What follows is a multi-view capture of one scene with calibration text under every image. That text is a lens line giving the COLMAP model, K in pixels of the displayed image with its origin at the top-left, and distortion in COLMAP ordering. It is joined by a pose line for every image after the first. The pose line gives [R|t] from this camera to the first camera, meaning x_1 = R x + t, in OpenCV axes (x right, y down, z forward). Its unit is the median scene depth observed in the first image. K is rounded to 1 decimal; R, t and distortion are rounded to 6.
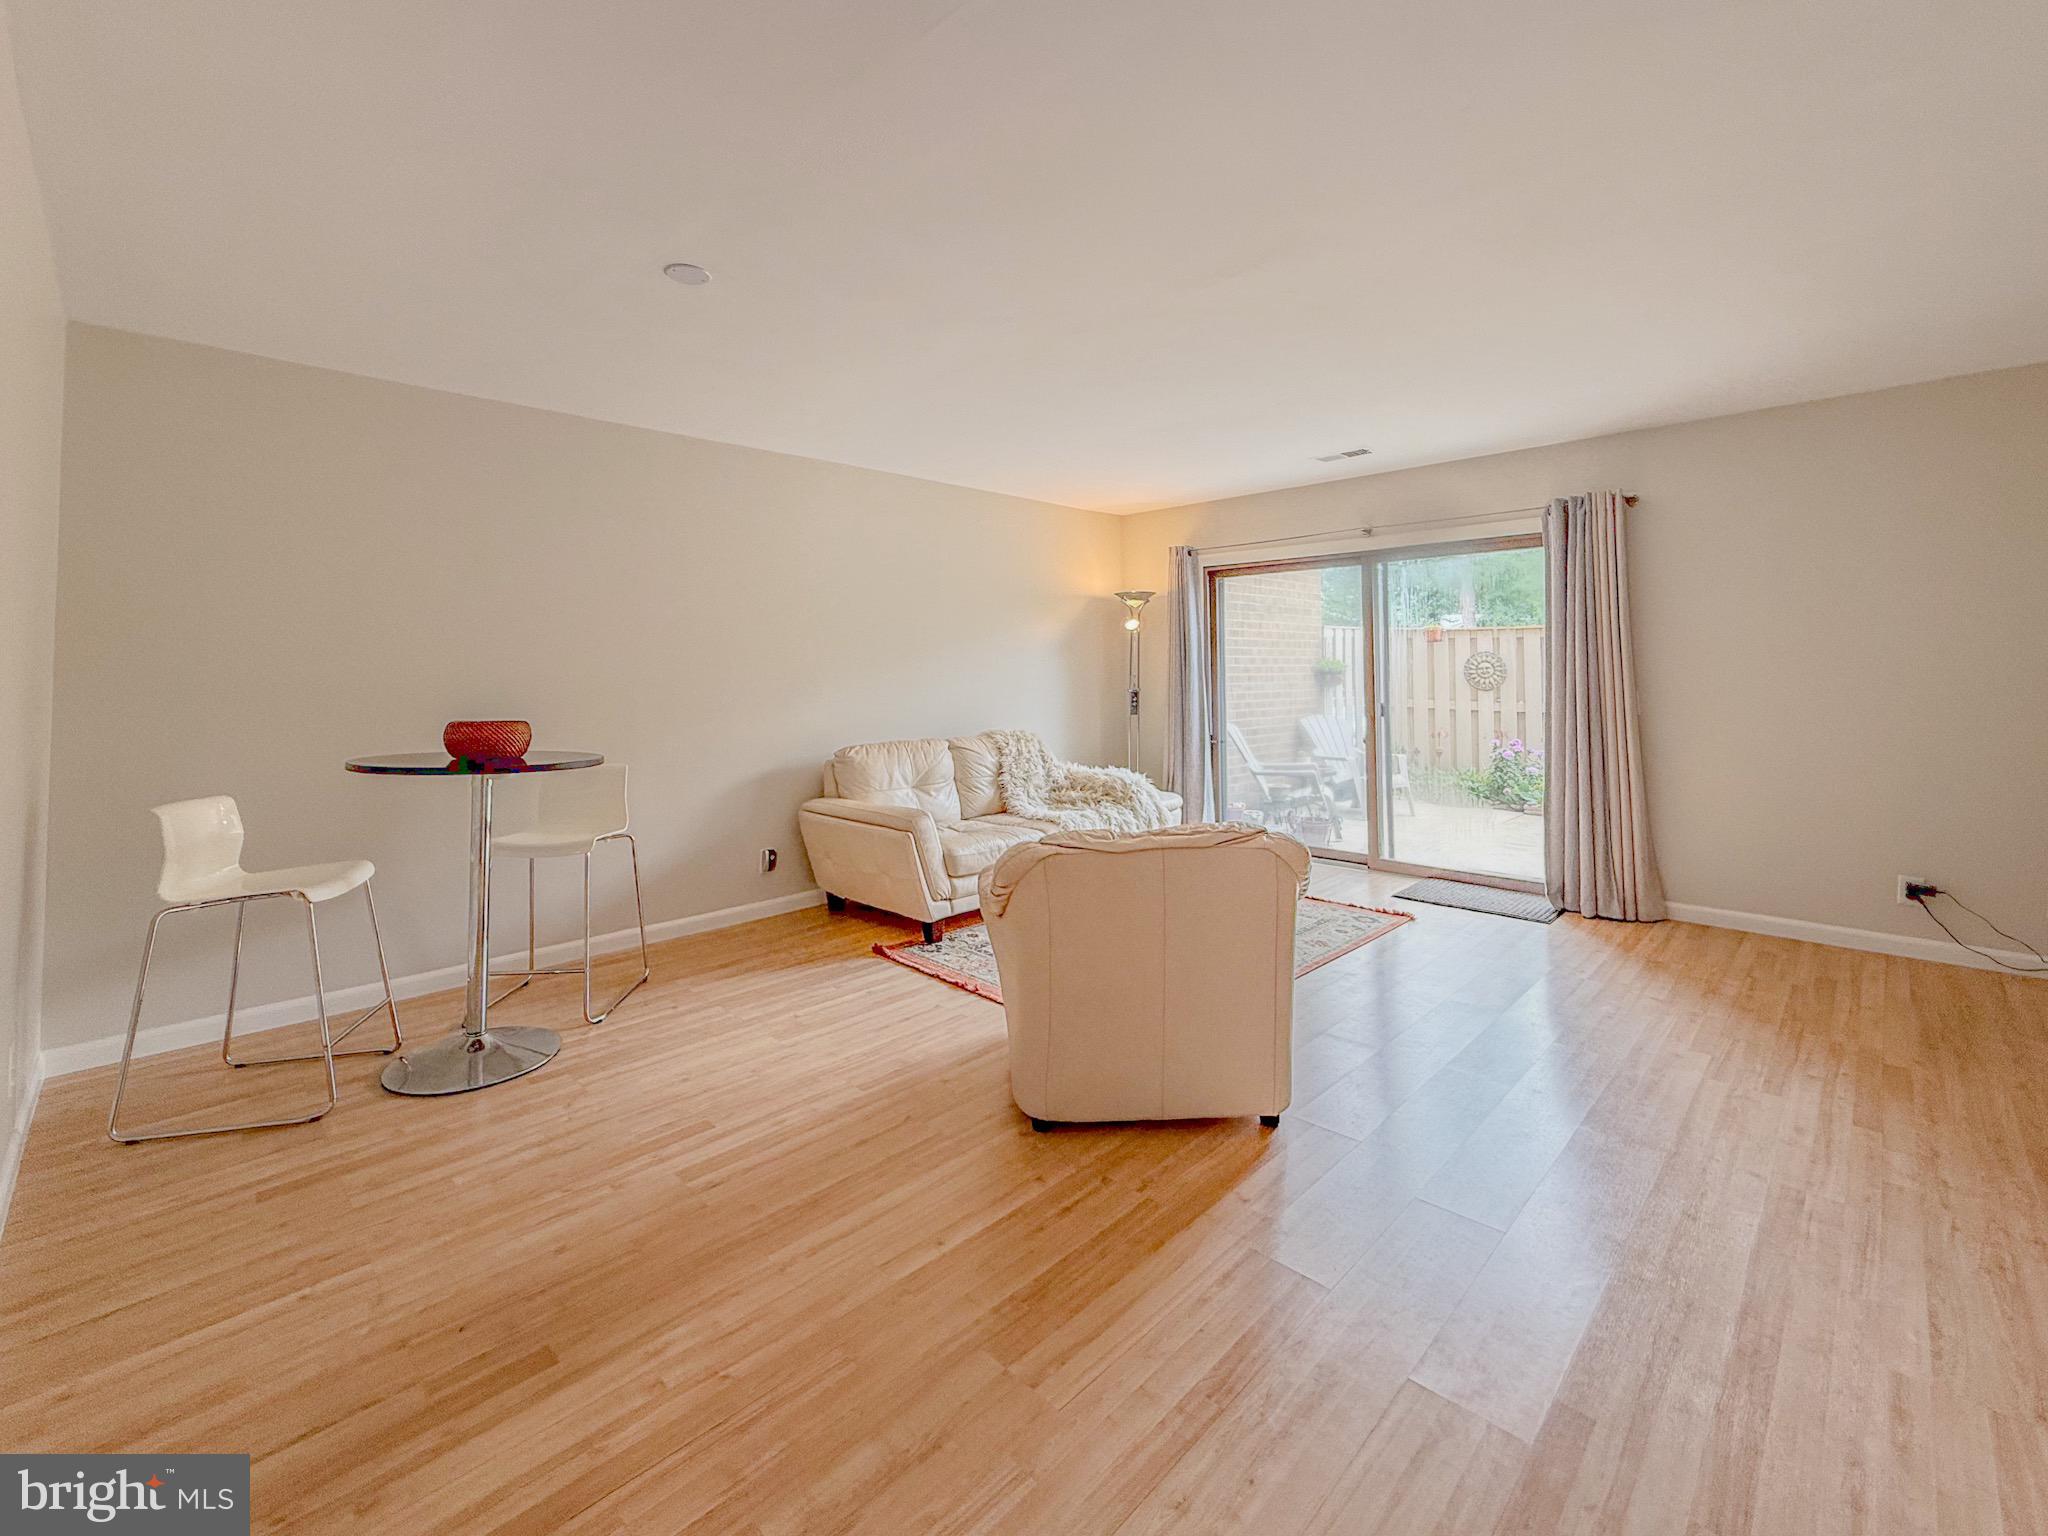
lens RADIAL K [[854.8, 0, 996.2], [0, 854.8, 640.2], [0, 0, 1]] dist [-0.000771, 0.000102]
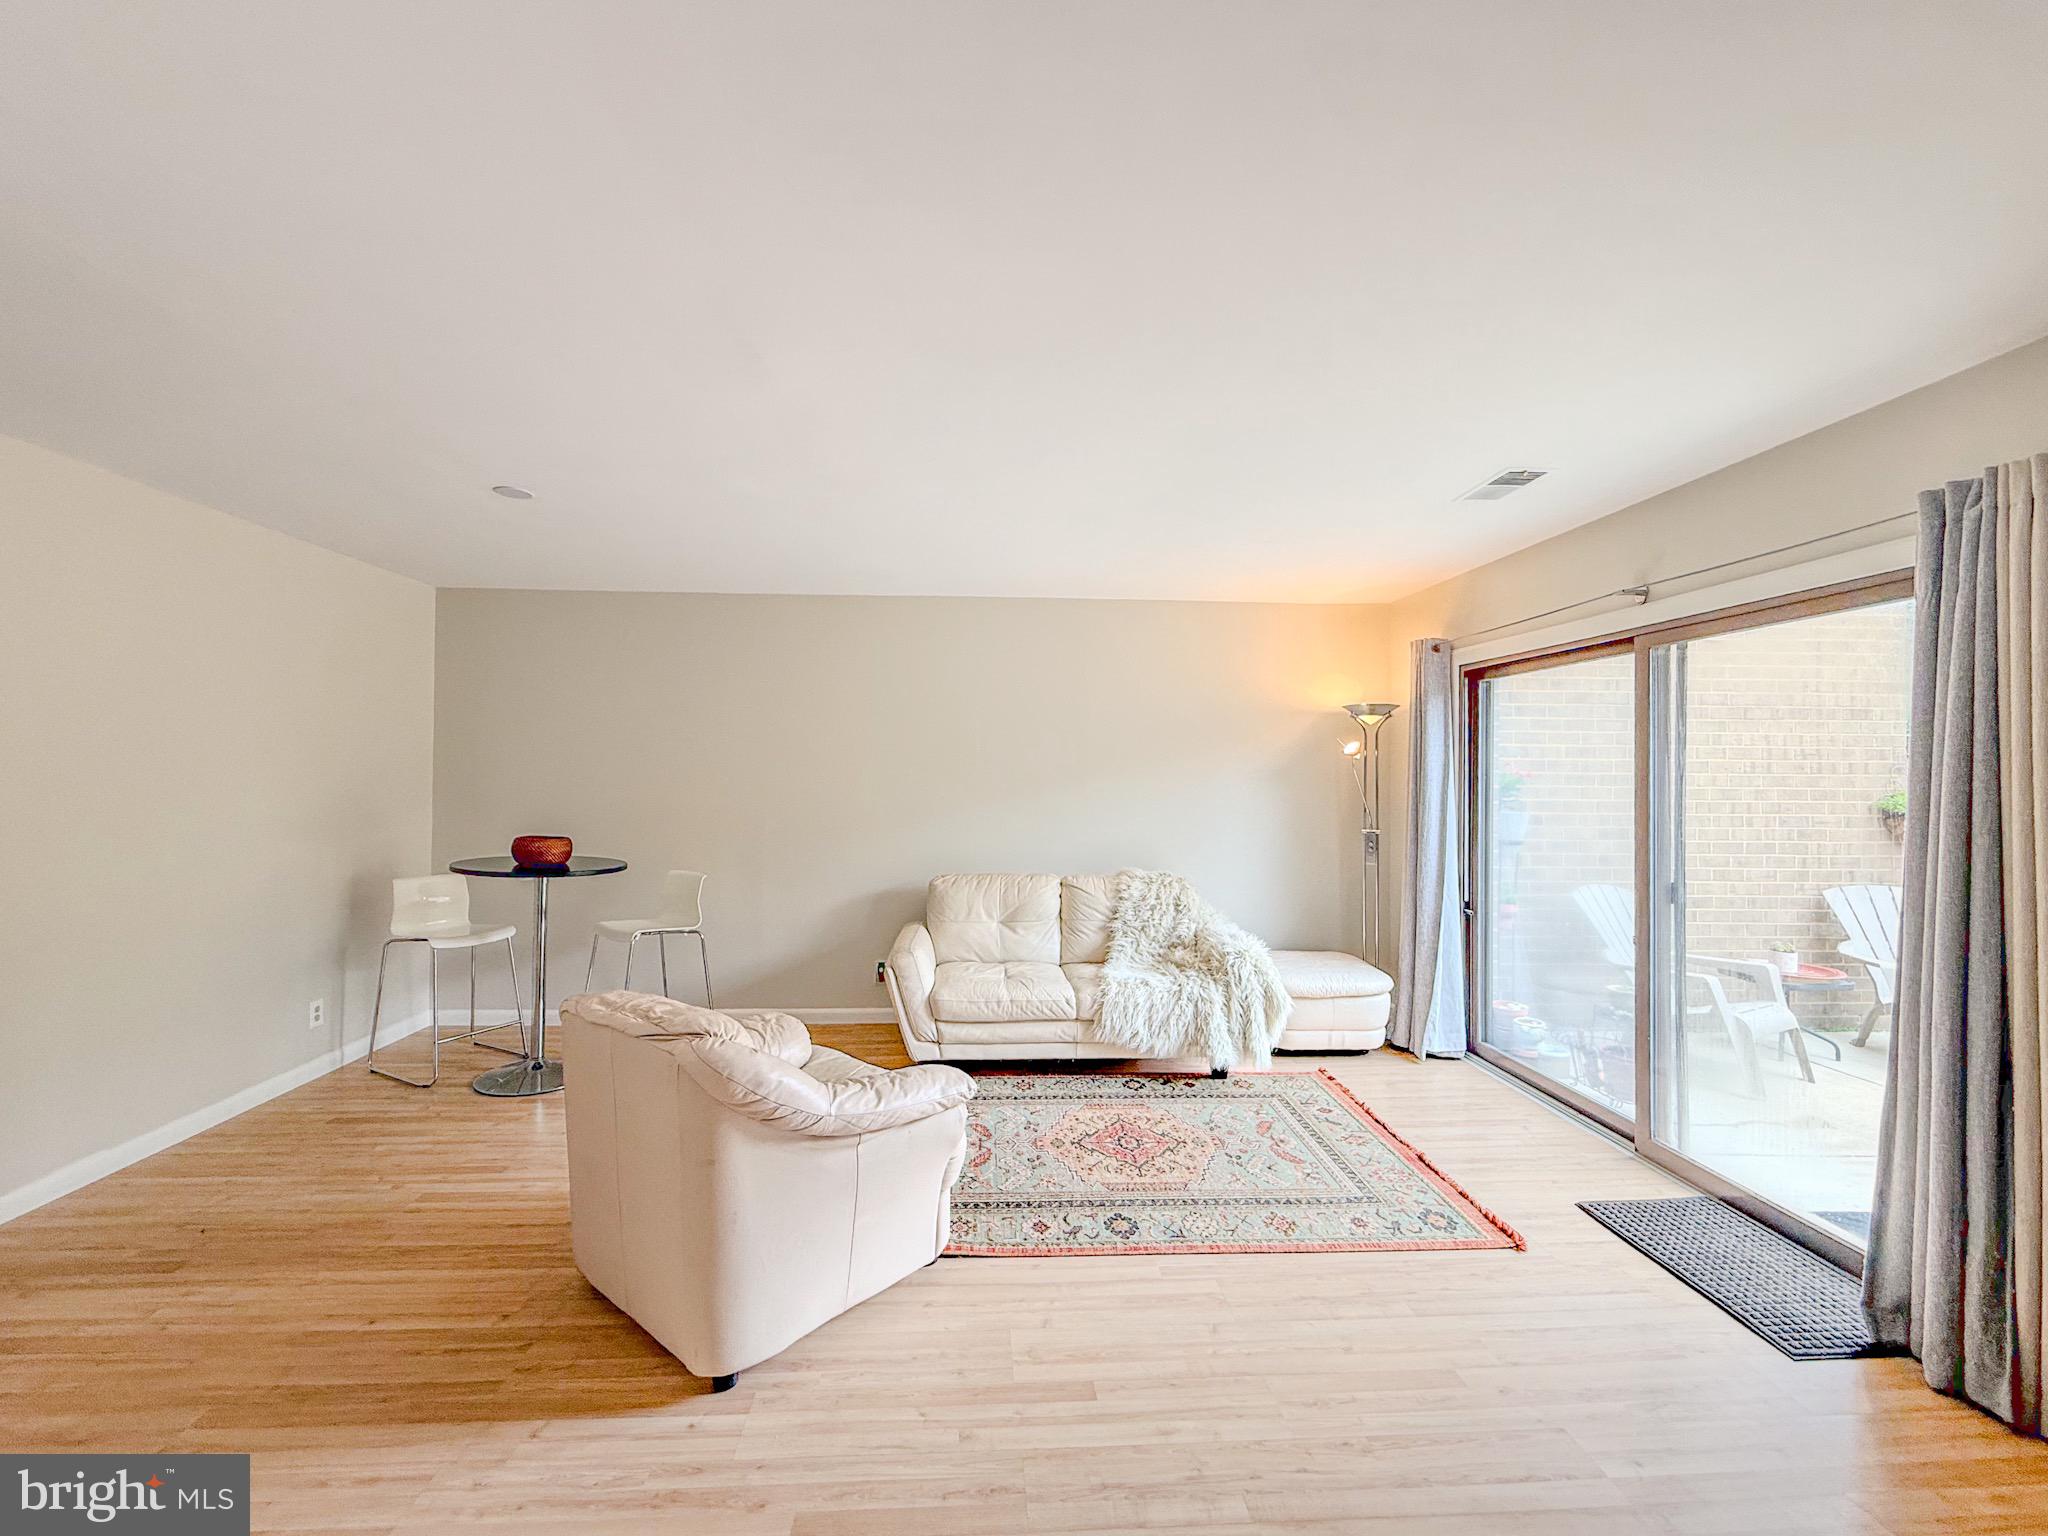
lens RADIAL K [[823.8, 0, 981.1], [0, 823.8, 765.3], [0, 0, 1]] dist [-0.001410, -0.000410]
pose [[0.757952, 0.003314, -0.652302, 0.548465], [0.009665, 0.999820, 0.016310, -0.025136], [0.652239, -0.018667, 0.757784, 0.302410]]
